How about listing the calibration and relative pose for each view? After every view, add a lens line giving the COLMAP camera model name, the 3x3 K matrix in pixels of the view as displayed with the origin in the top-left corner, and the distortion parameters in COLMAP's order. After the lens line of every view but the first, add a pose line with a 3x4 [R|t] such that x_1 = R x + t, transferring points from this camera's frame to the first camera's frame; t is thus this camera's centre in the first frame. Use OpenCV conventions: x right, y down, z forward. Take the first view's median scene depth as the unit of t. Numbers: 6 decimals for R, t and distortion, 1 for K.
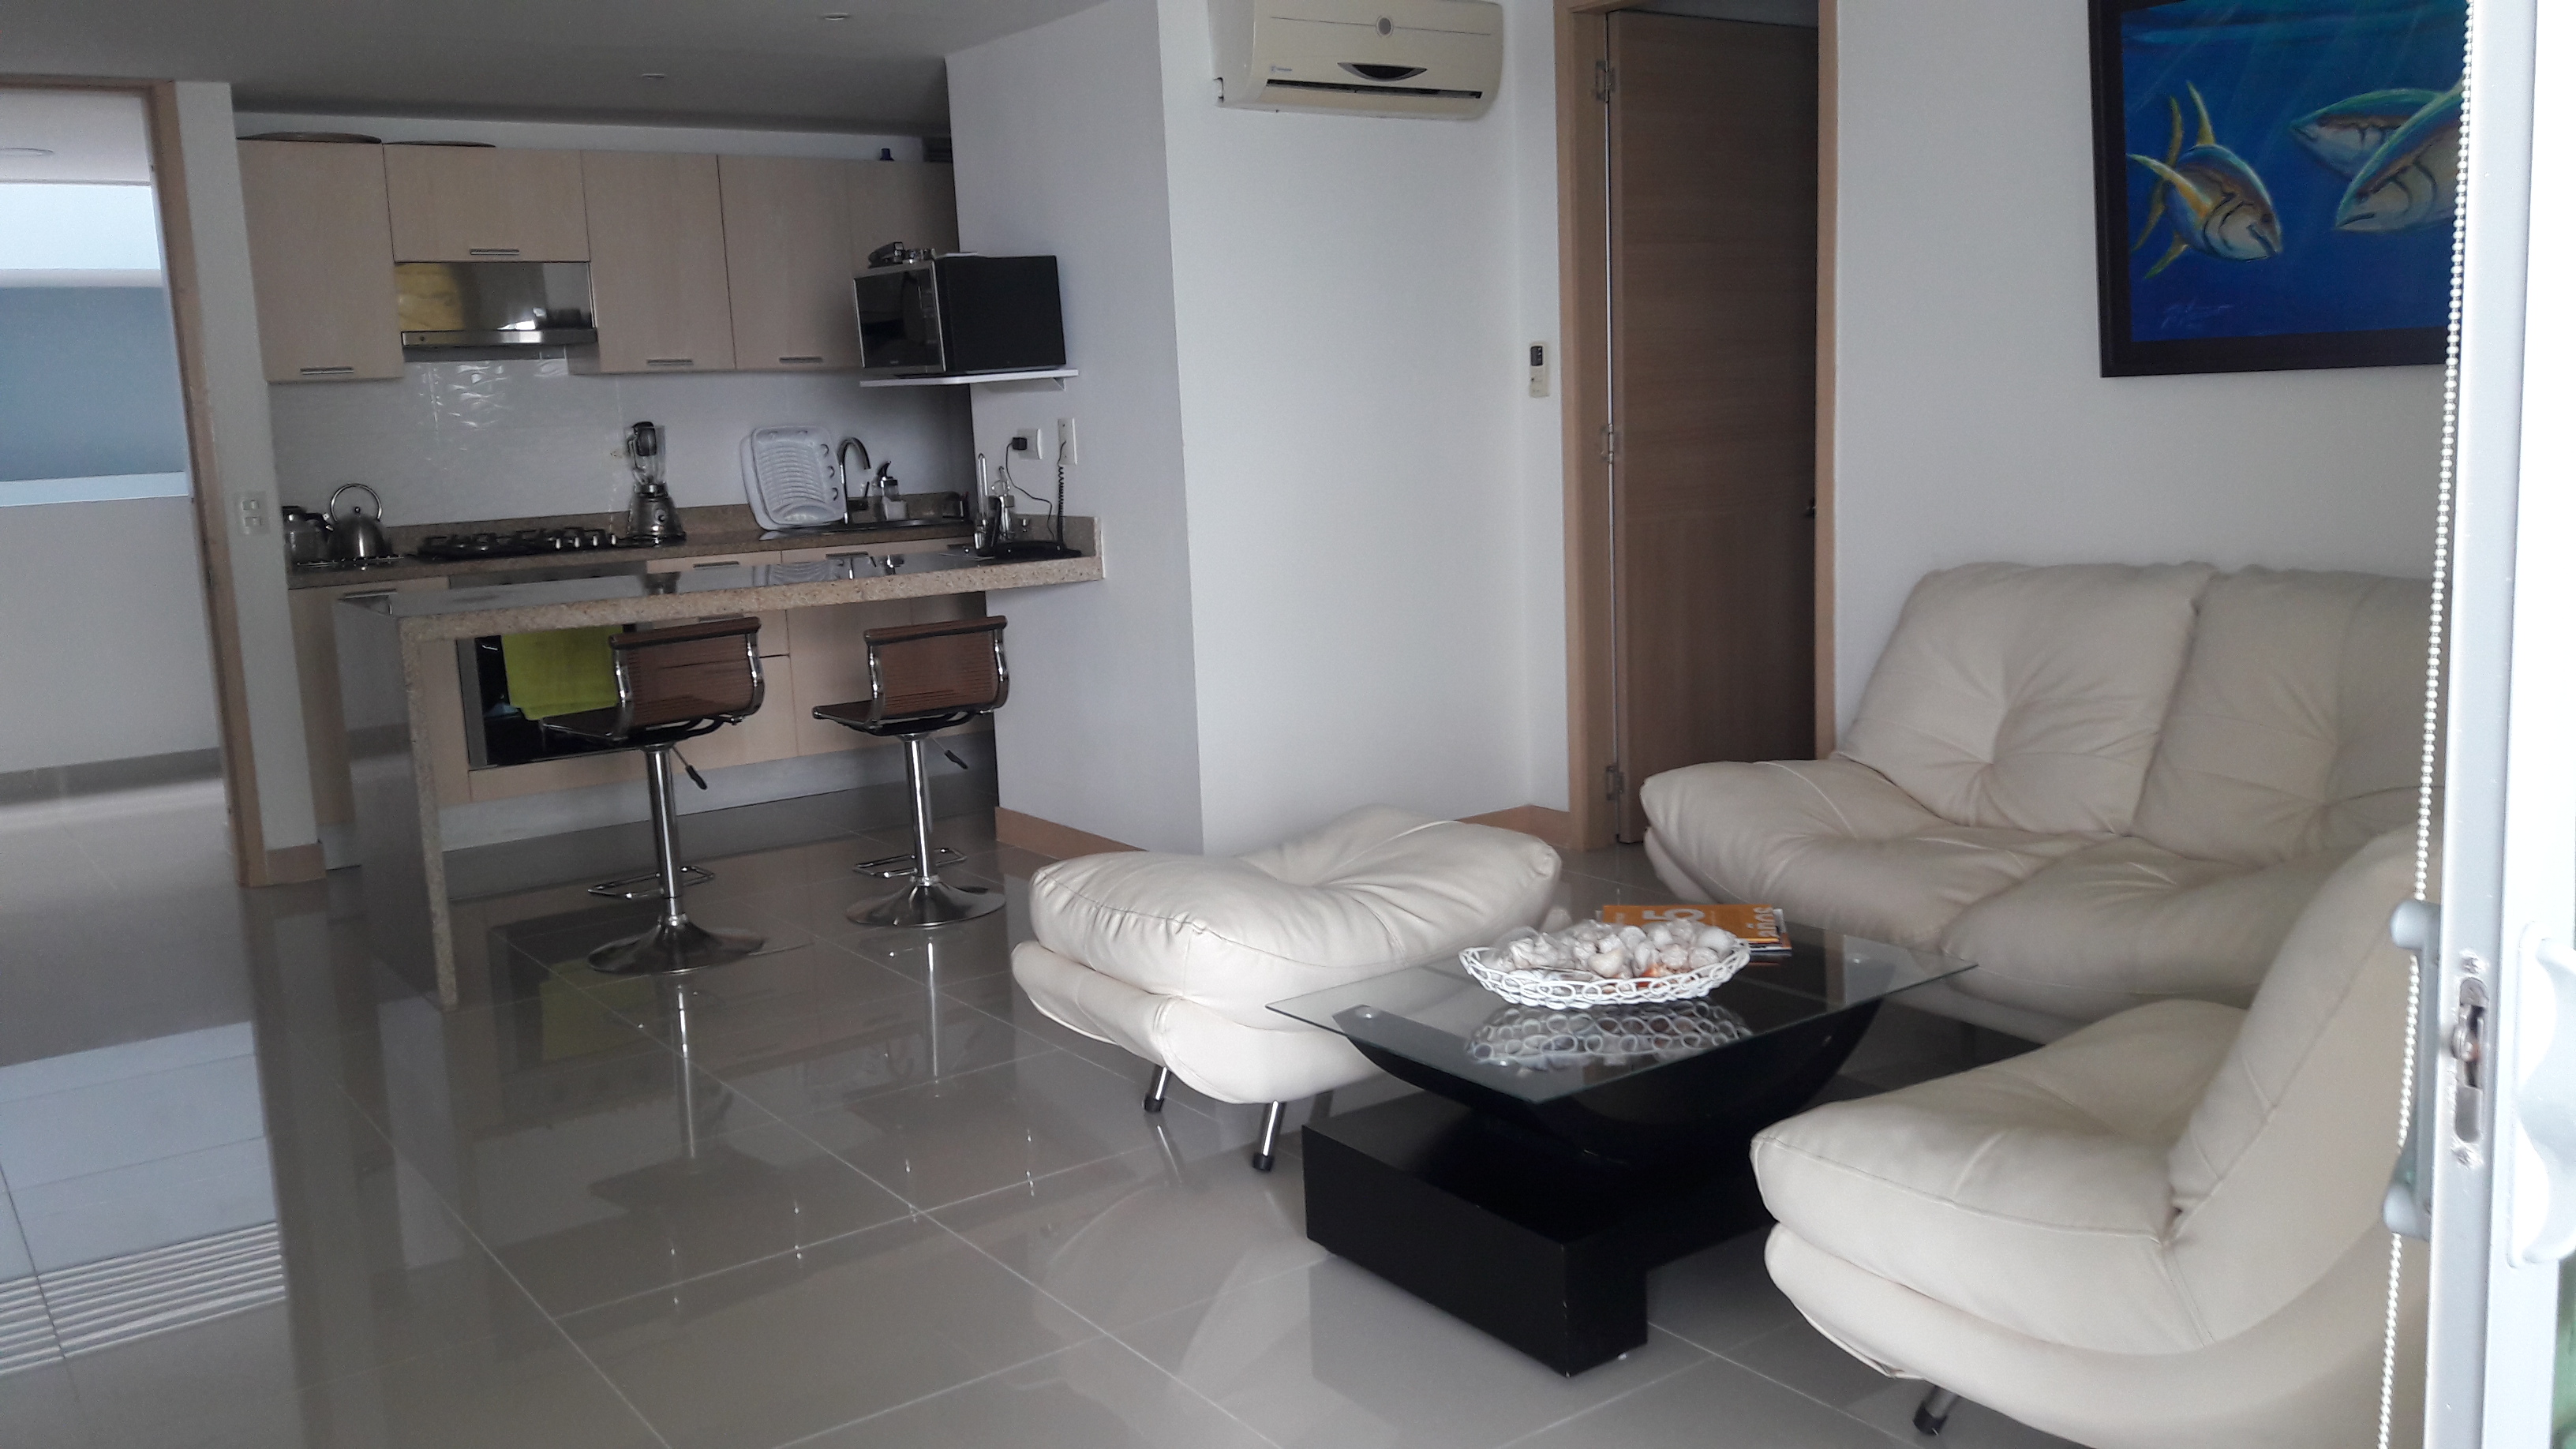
lens RADIAL K [[2166.5, 0, 1235.3], [0, 2166.5, 710.2], [0, 0, 1]] dist [0.142119, -0.351259]
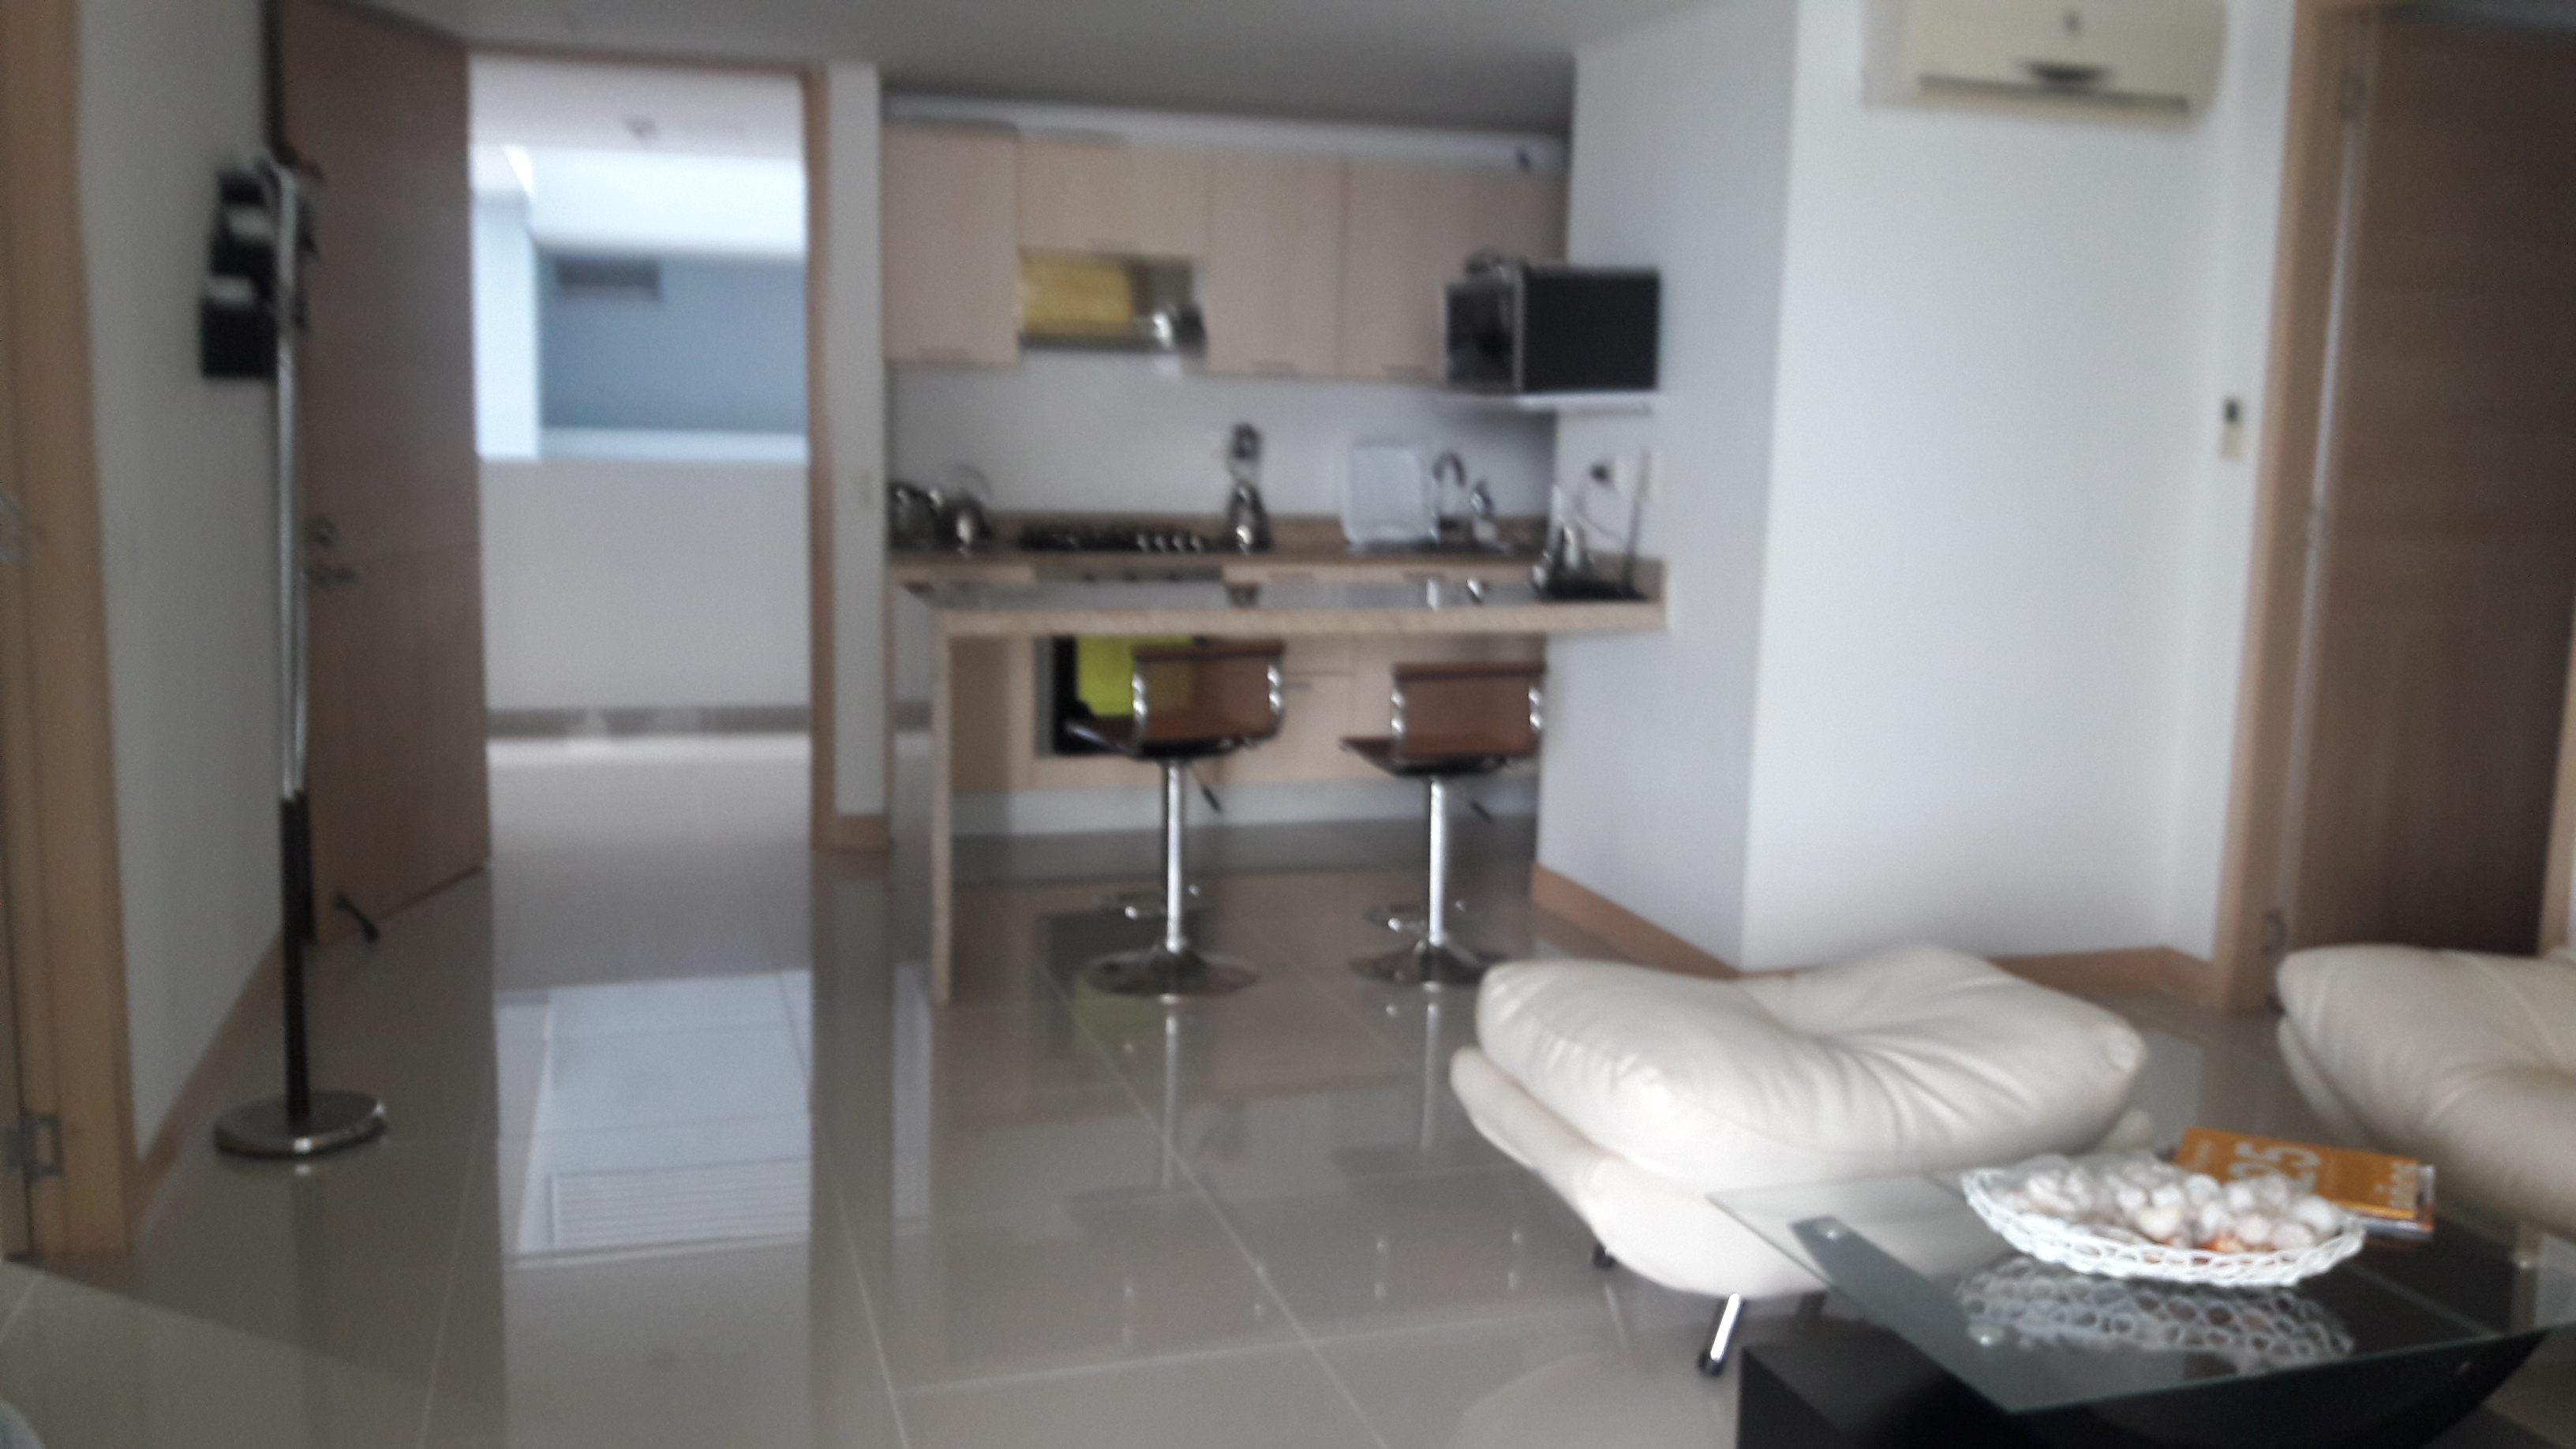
lens RADIAL K [[2091.7, 0, 1288.3], [0, 2091.7, 687.1], [0, 0, 1]] dist [0.107064, -0.275812]
pose [[0.947336, 0.103601, -0.303022, 0.056631], [-0.106407, 0.994296, 0.007285, -0.027691], [0.302048, 0.025342, 0.952956, 0.130761]]
